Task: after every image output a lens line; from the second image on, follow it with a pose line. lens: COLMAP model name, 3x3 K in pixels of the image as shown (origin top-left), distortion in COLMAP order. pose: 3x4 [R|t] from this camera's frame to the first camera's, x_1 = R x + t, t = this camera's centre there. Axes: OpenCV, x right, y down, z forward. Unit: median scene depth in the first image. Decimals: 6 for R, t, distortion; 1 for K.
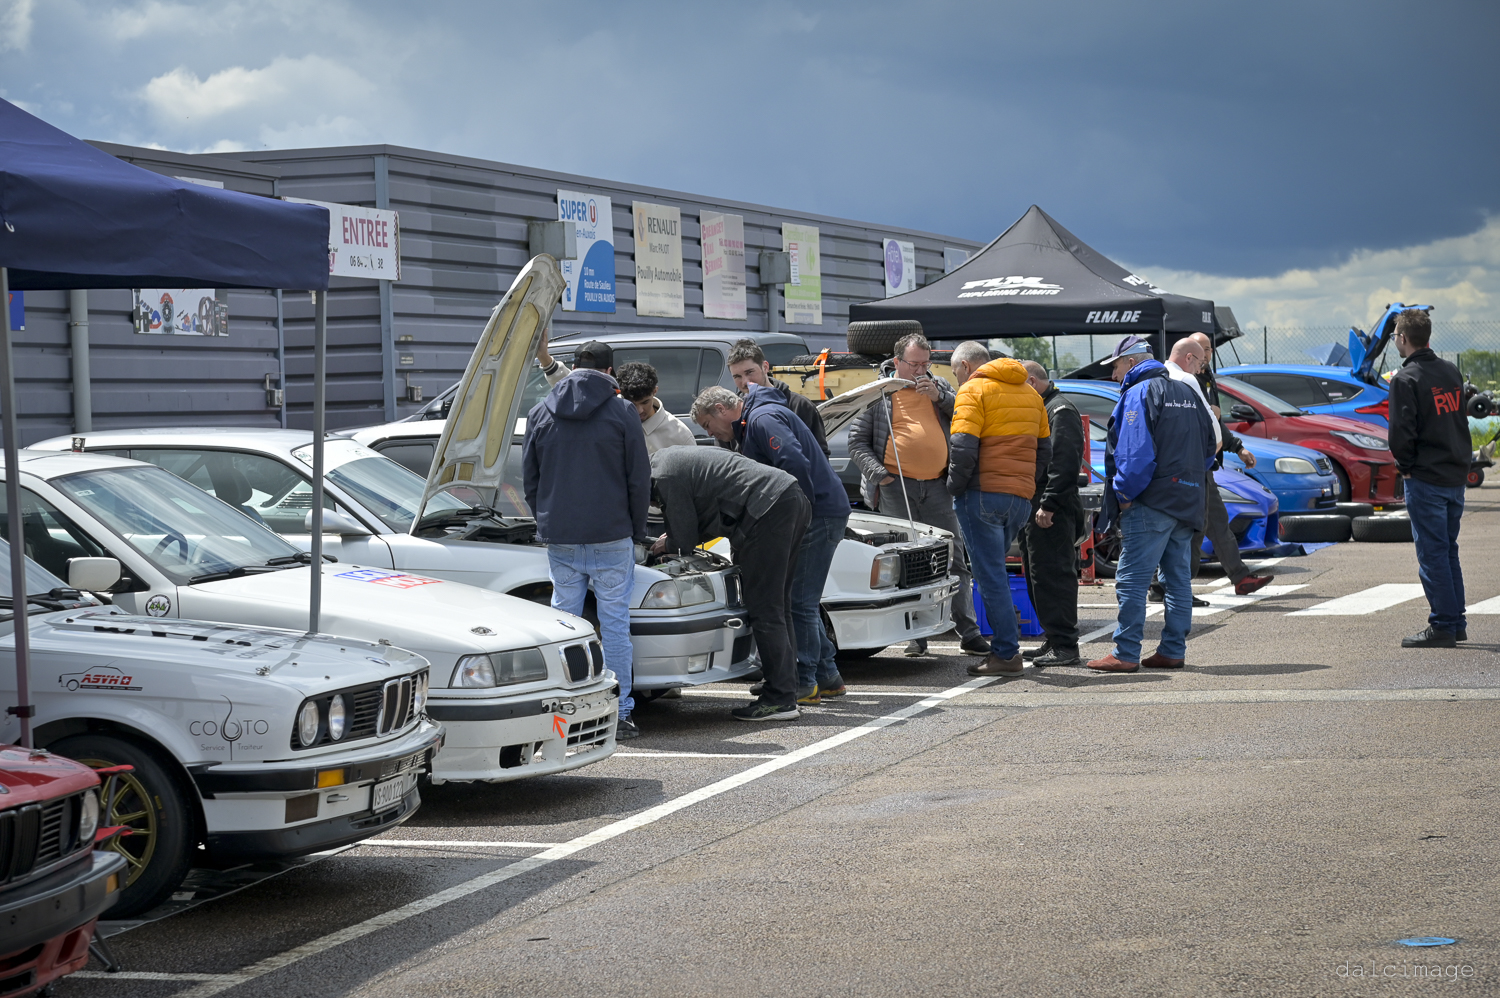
lens RADIAL K [[4049.6, 0, 752.9], [0, 4049.6, 503.1], [0, 0, 1]] dist [0.113036, 0.000000]
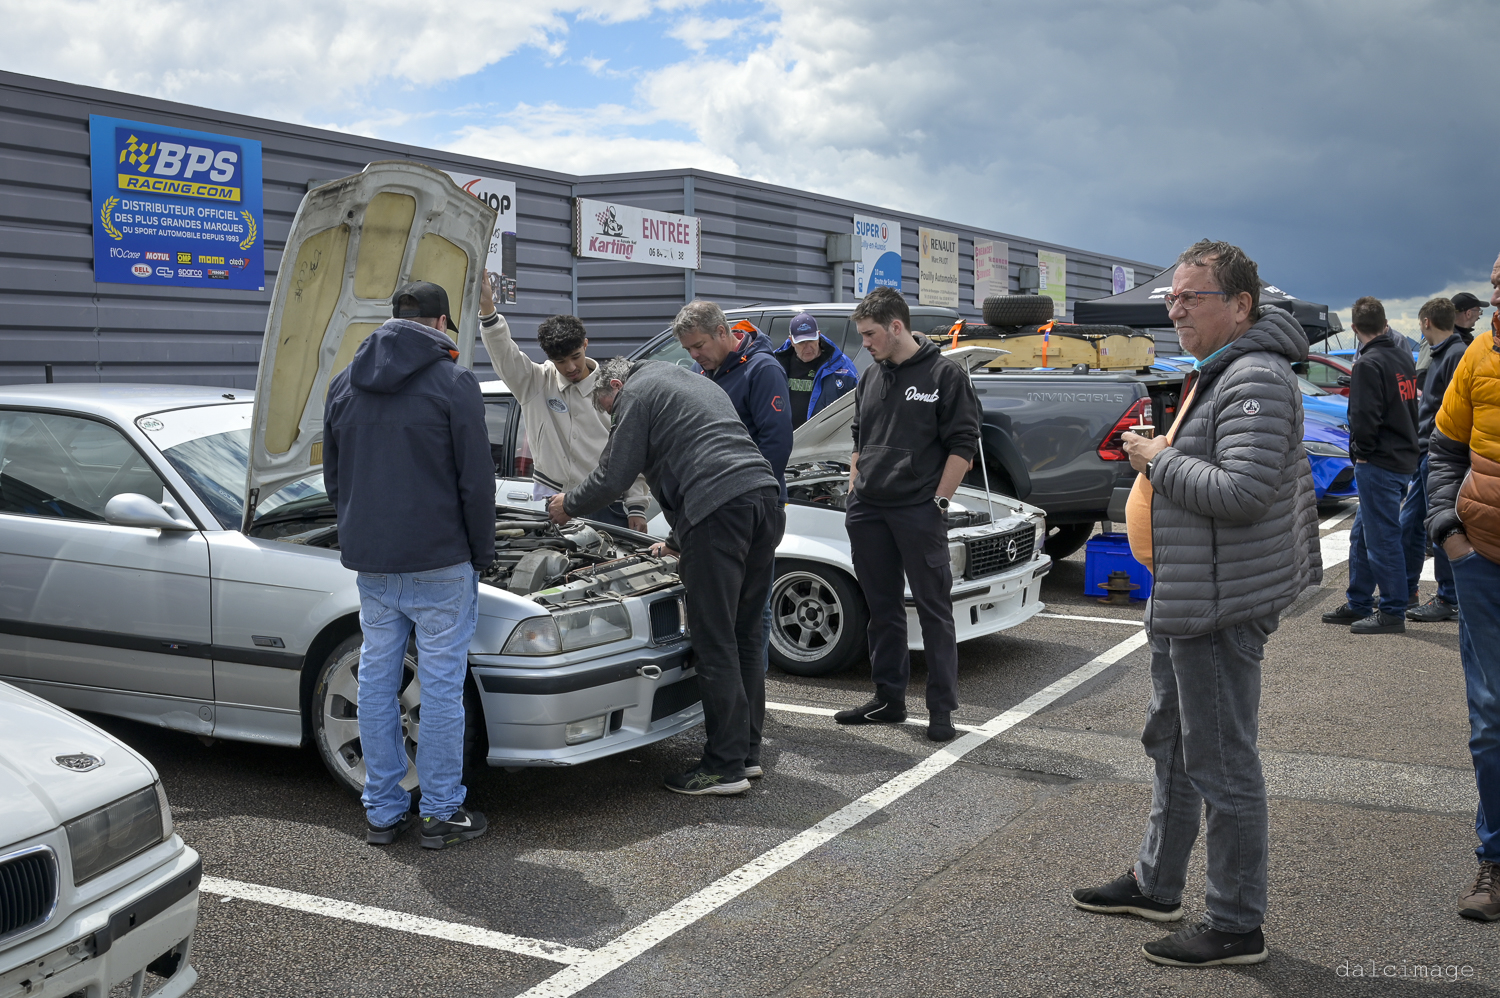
lens RADIAL K [[1620.0, 0, 739.2], [0, 1620.0, 493.0], [0, 0, 1]] dist [-0.014137, 0.000000]
pose [[0.973638, 0.043383, -0.223935, 0.051526], [-0.030228, 0.997628, 0.061845, -0.014709], [0.226086, -0.053445, 0.972640, 0.488205]]
